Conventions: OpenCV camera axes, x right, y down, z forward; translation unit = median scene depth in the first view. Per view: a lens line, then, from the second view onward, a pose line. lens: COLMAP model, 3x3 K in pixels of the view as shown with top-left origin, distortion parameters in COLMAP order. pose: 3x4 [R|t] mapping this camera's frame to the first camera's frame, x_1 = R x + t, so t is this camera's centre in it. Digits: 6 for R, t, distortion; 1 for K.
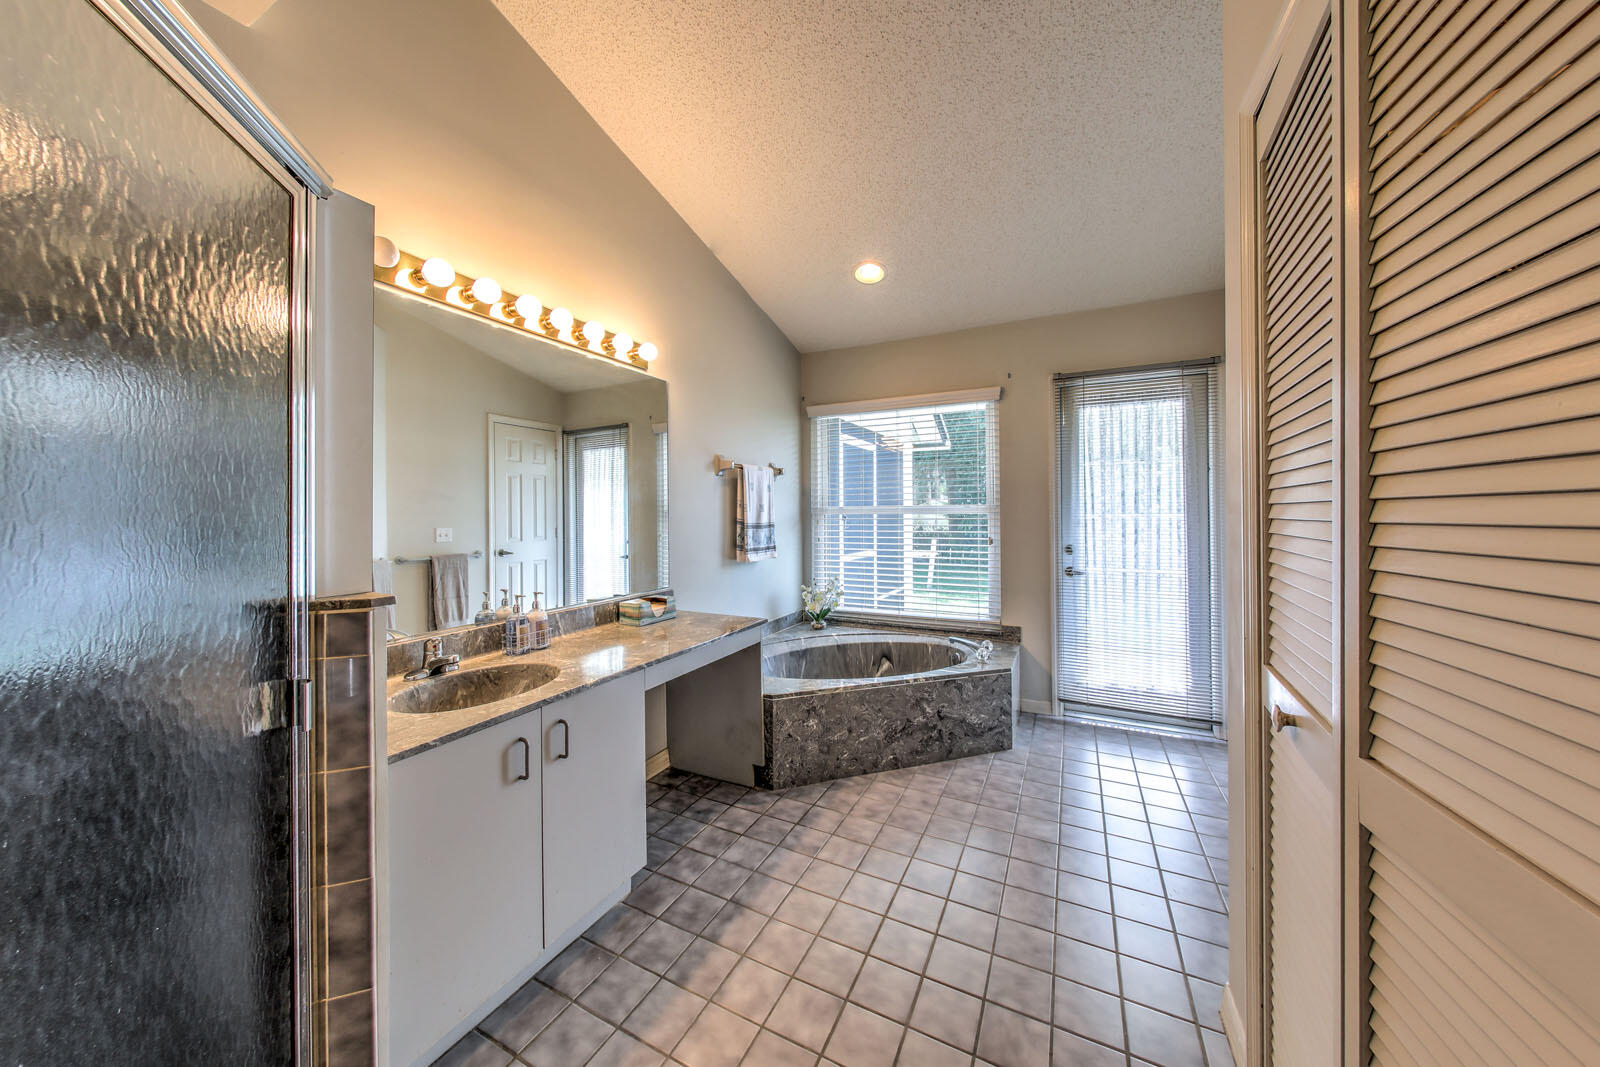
lens RADIAL K [[545.5, 0, 790.1], [0, 545.5, 506.1], [0, 0, 1]] dist [-0.014902, 0.000711]
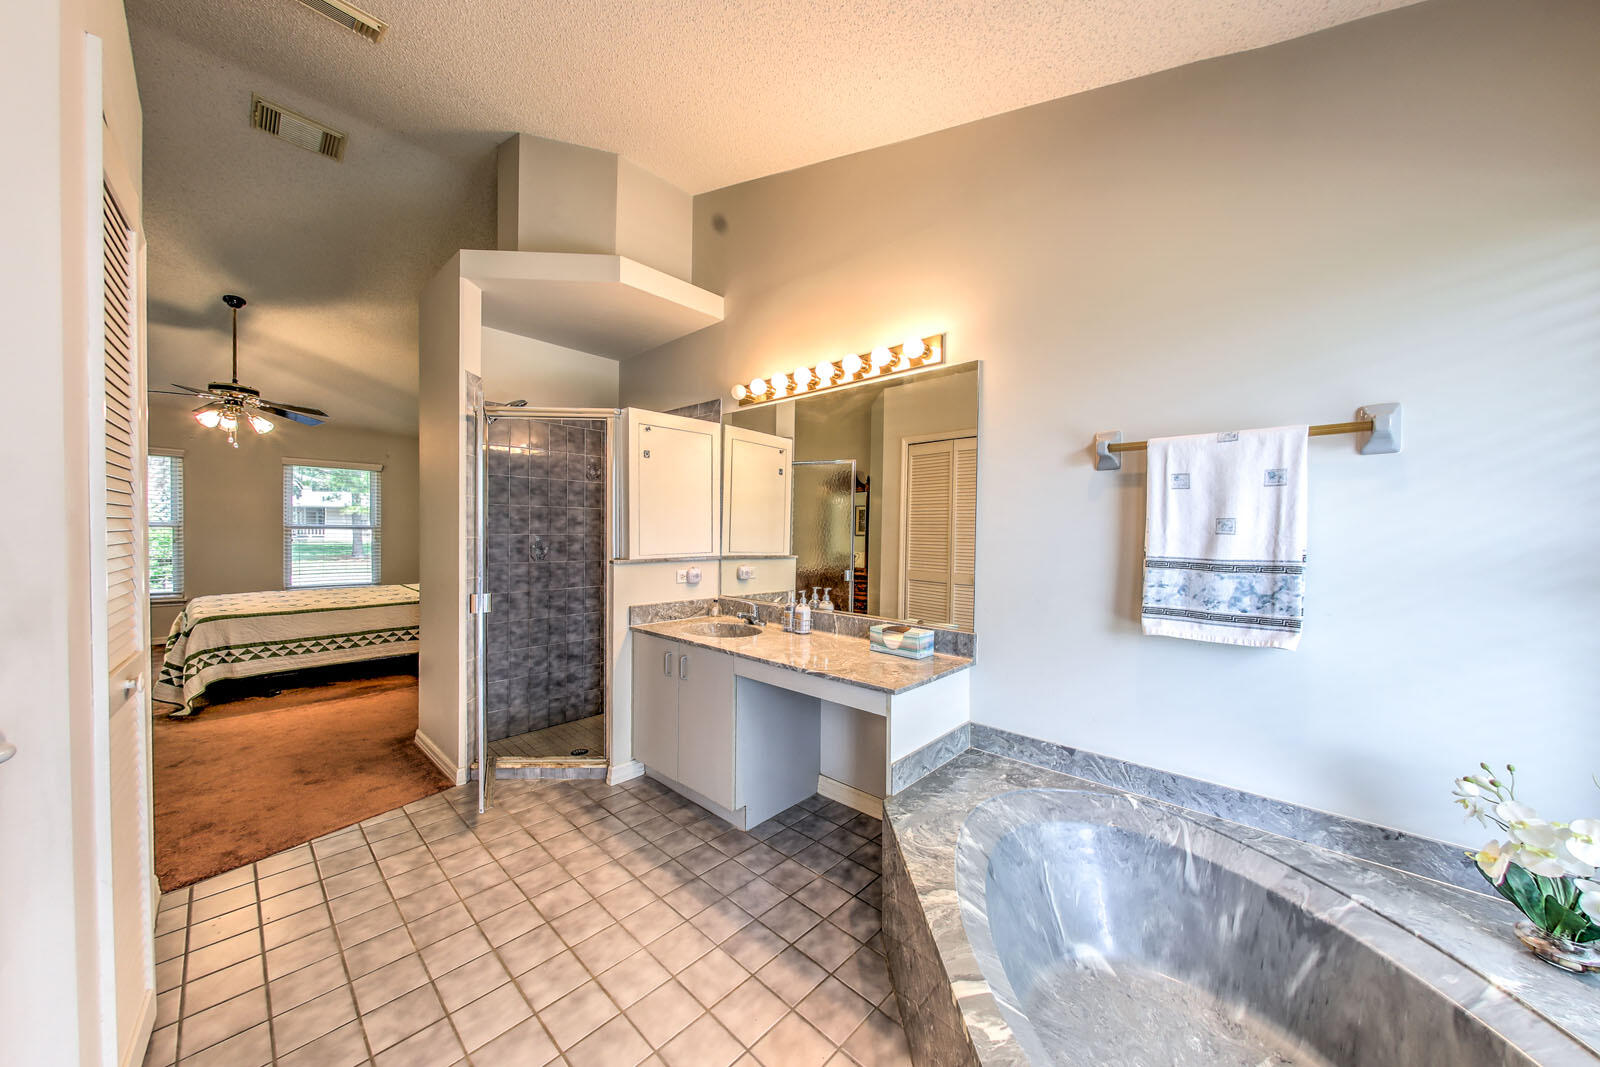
lens RADIAL K [[545.5, 0, 802.1], [0, 545.5, 540.9], [0, 0, 1]] dist [-0.014902, 0.000711]
pose [[-0.275405, 0.023017, -0.961053, 0.660423], [0.000763, 0.999718, 0.023725, 0.007444], [0.961328, 0.005801, -0.275345, 1.125332]]
